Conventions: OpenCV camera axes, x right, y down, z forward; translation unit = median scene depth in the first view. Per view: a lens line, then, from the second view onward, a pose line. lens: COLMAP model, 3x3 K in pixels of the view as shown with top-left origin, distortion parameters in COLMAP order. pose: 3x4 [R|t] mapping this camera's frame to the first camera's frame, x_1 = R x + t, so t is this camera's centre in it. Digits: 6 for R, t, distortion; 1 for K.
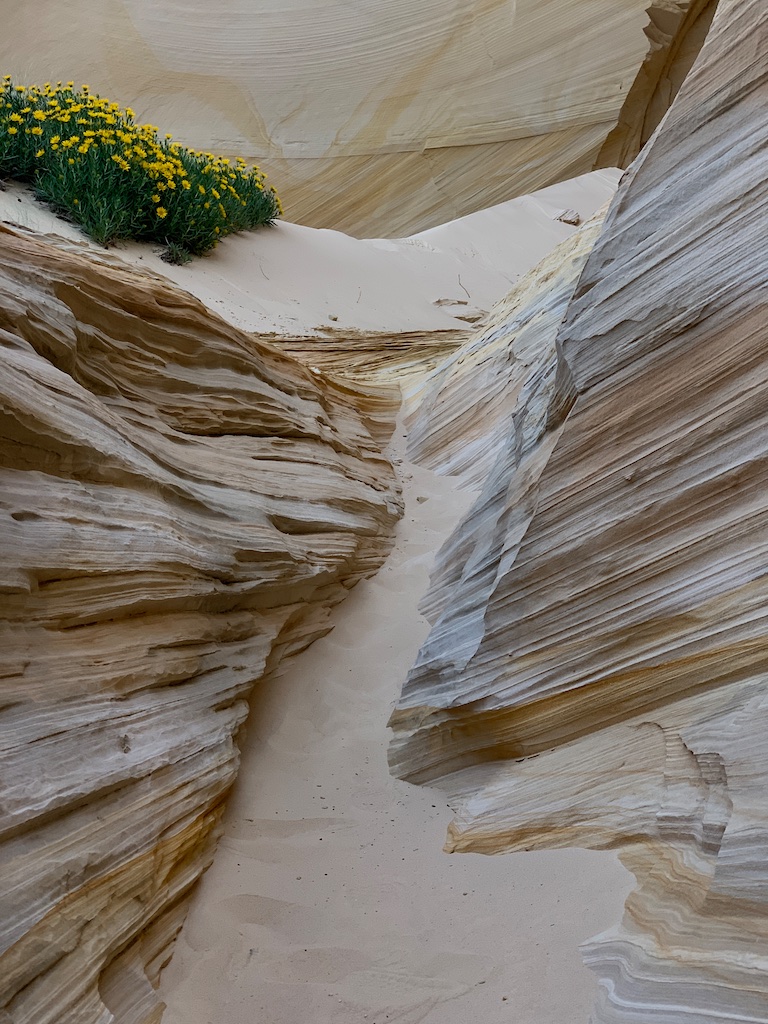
lens RADIAL K [[1540.2, 0, 384.7], [0, 1540.2, 515.9], [0, 0, 1]] dist [0.016097, 0.000000]
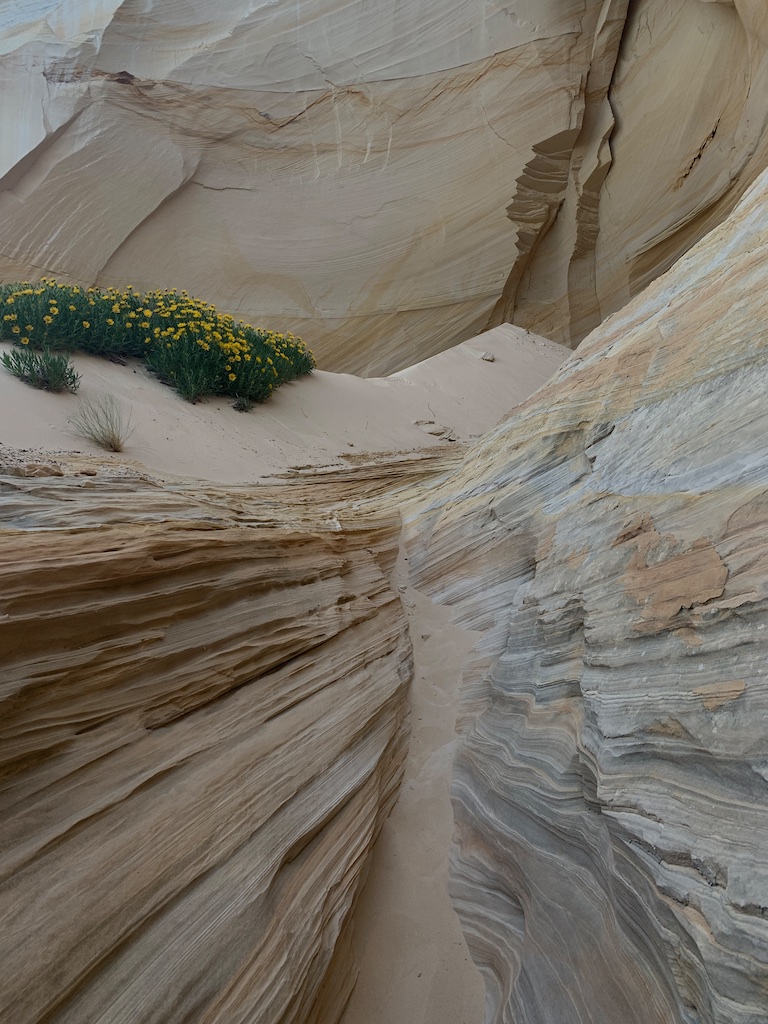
lens RADIAL K [[782.3, 0, 394.7], [0, 782.3, 506.8], [0, 0, 1]] dist [0.039666, -0.050075]
pose [[0.999428, -0.028727, 0.017845, -0.011310], [0.028461, 0.999482, 0.015010, -0.161318], [-0.018267, -0.014494, 0.999728, 0.489033]]
